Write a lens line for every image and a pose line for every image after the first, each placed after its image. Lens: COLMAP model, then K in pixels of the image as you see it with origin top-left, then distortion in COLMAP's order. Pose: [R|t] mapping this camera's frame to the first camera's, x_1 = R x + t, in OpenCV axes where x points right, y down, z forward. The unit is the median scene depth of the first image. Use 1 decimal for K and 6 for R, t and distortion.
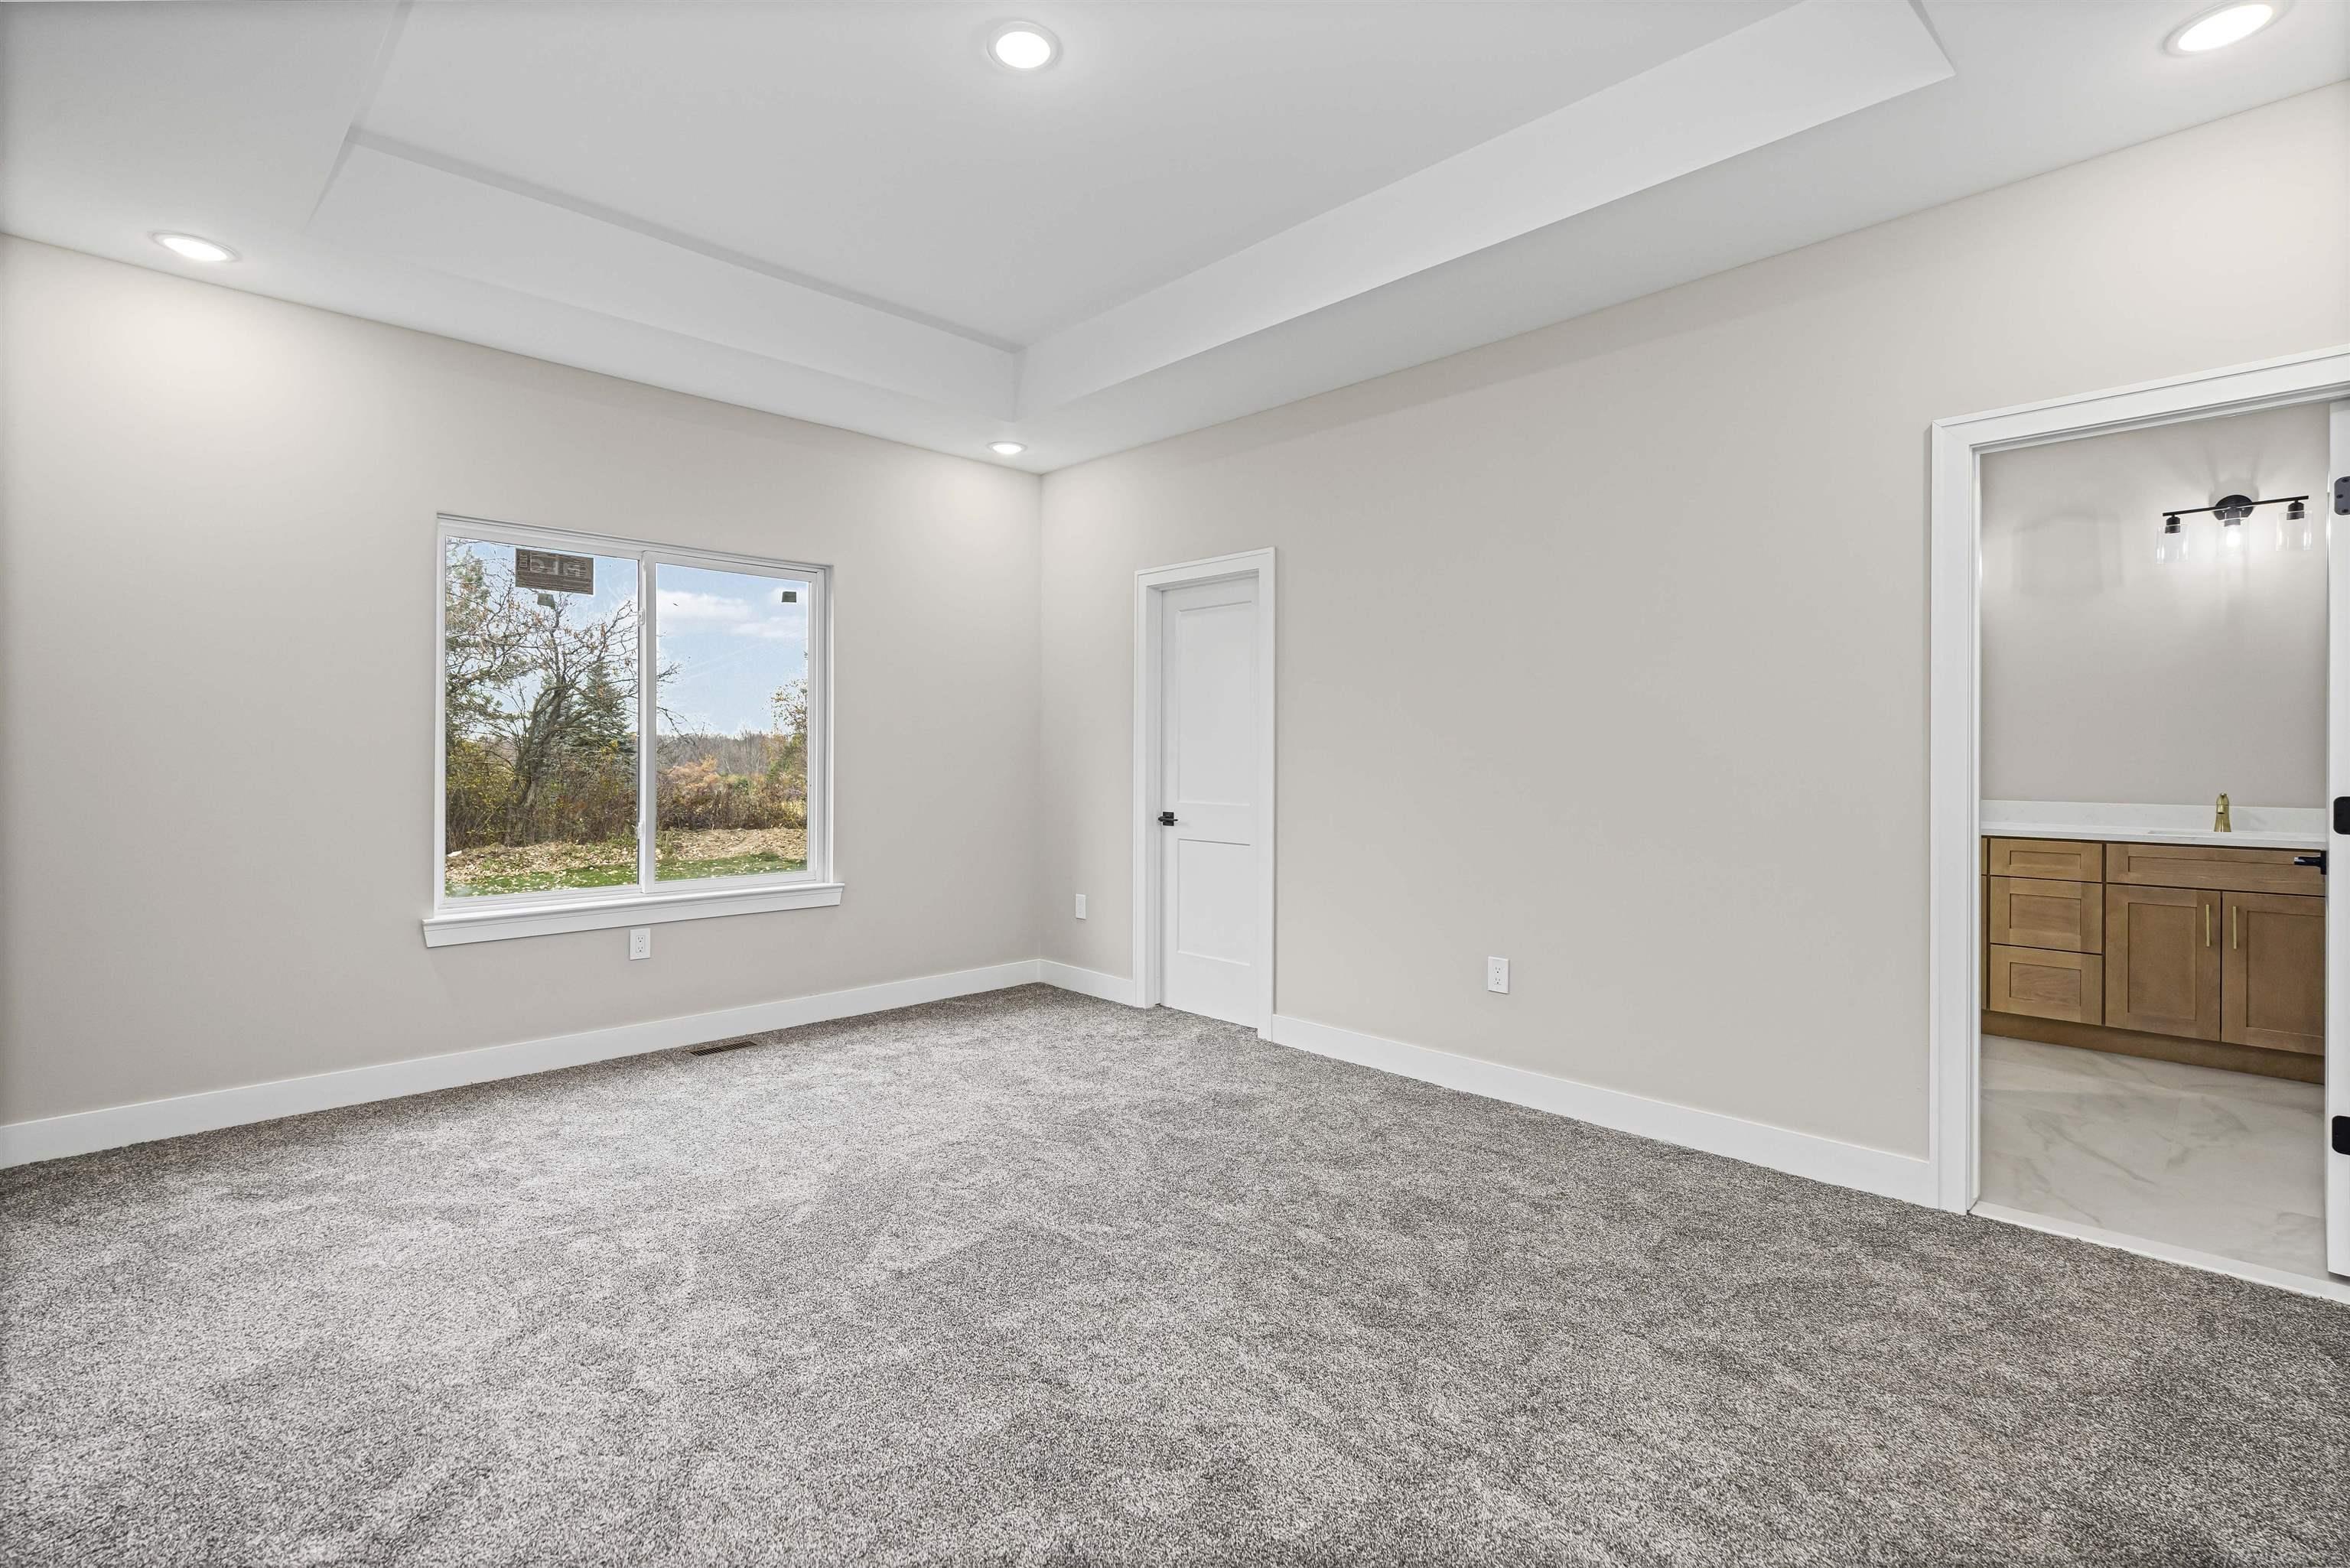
lens RADIAL K [[1083.9, 0, 1175.8], [0, 1083.9, 772.2], [0, 0, 1]] dist [0.002995, -0.000587]
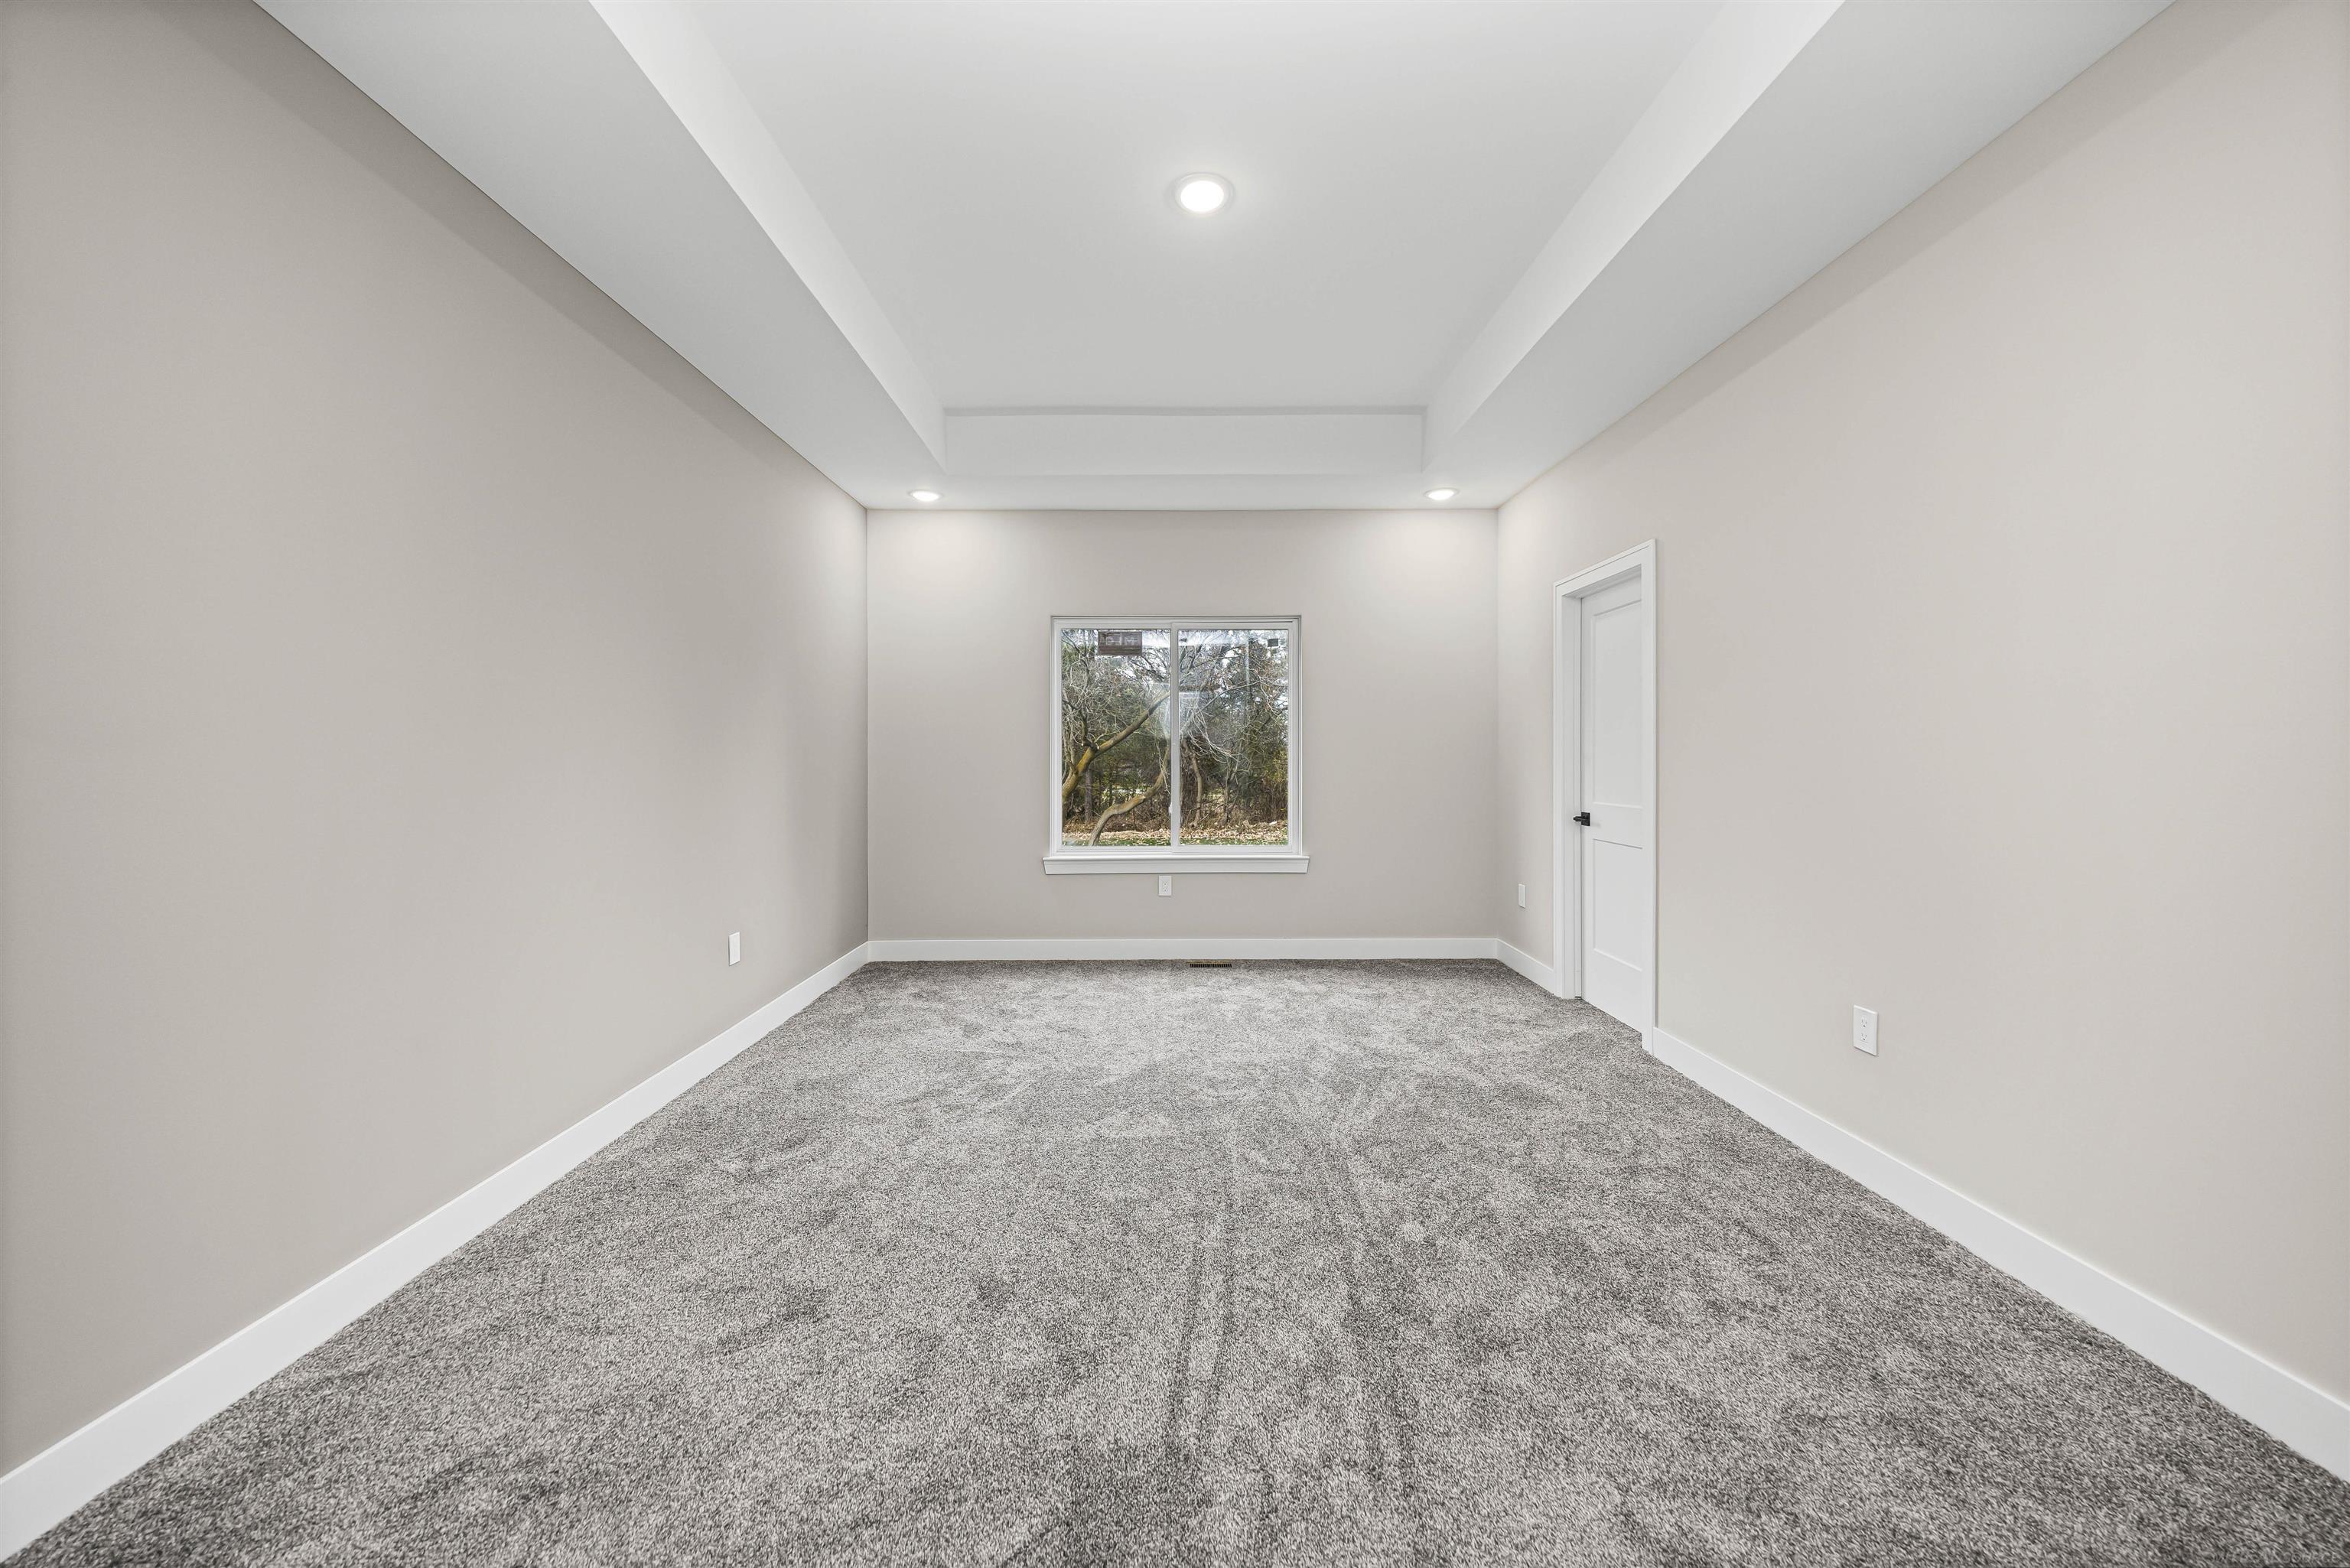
lens RADIAL K [[850.1, 0, 1176.7], [0, 850.1, 773.3], [0, 0, 1]] dist [-0.011315, -0.000194]
pose [[0.714968, 0.007157, -0.699120, 0.310200], [-0.005026, 0.999974, 0.005097, -0.002693], [0.699139, -0.000130, 0.714986, 0.166887]]
